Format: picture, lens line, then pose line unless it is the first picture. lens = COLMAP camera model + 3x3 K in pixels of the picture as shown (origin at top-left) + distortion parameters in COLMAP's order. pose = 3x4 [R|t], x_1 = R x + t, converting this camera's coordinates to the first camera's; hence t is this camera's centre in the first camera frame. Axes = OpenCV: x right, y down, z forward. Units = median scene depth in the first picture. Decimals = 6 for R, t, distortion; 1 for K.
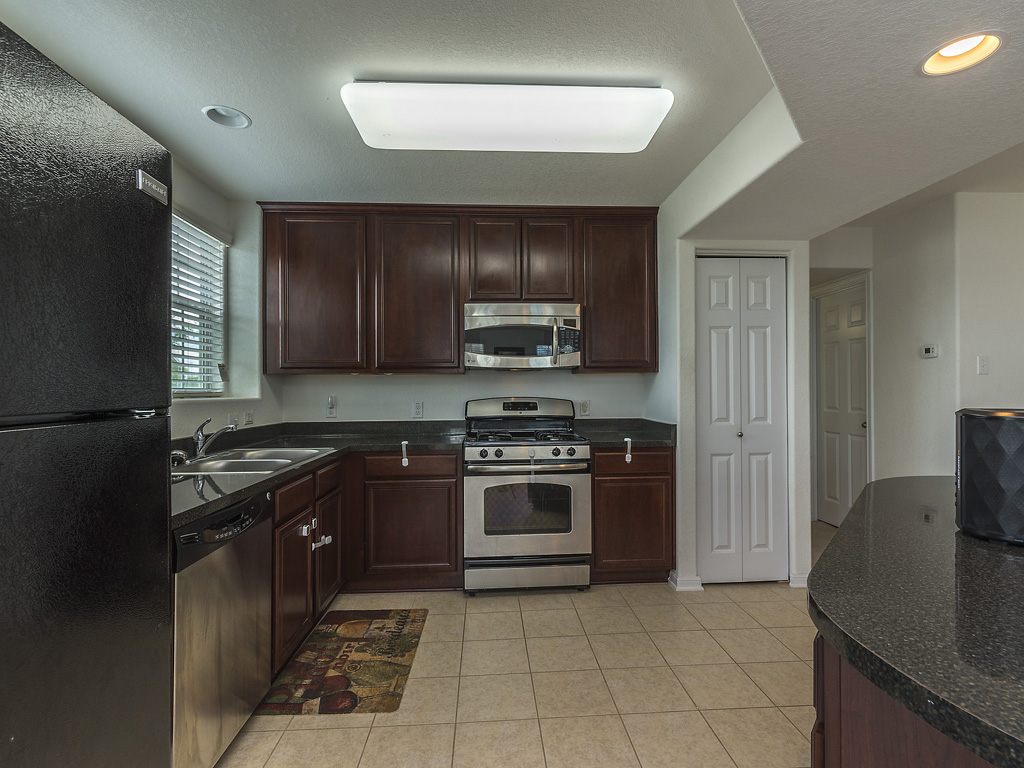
lens RADIAL K [[501.1, 0, 509.5], [0, 501.1, 394.9], [0, 0, 1]] dist [0.013946, 0.000531]
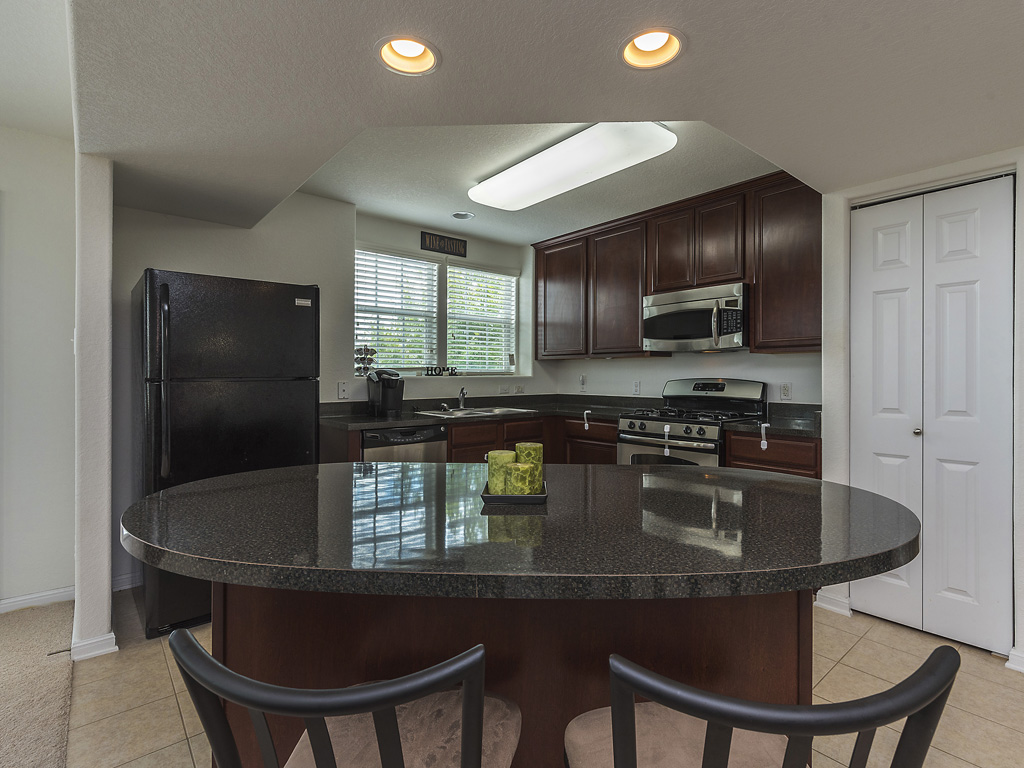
lens RADIAL K [[501.1, 0, 514.3], [0, 501.1, 377.3], [0, 0, 1]] dist [0.013946, 0.000531]
pose [[0.603004, 0.012711, -0.797637, 0.693391], [-0.009536, 0.999916, 0.008726, -0.002879], [0.797682, 0.002345, 0.603074, 0.067152]]
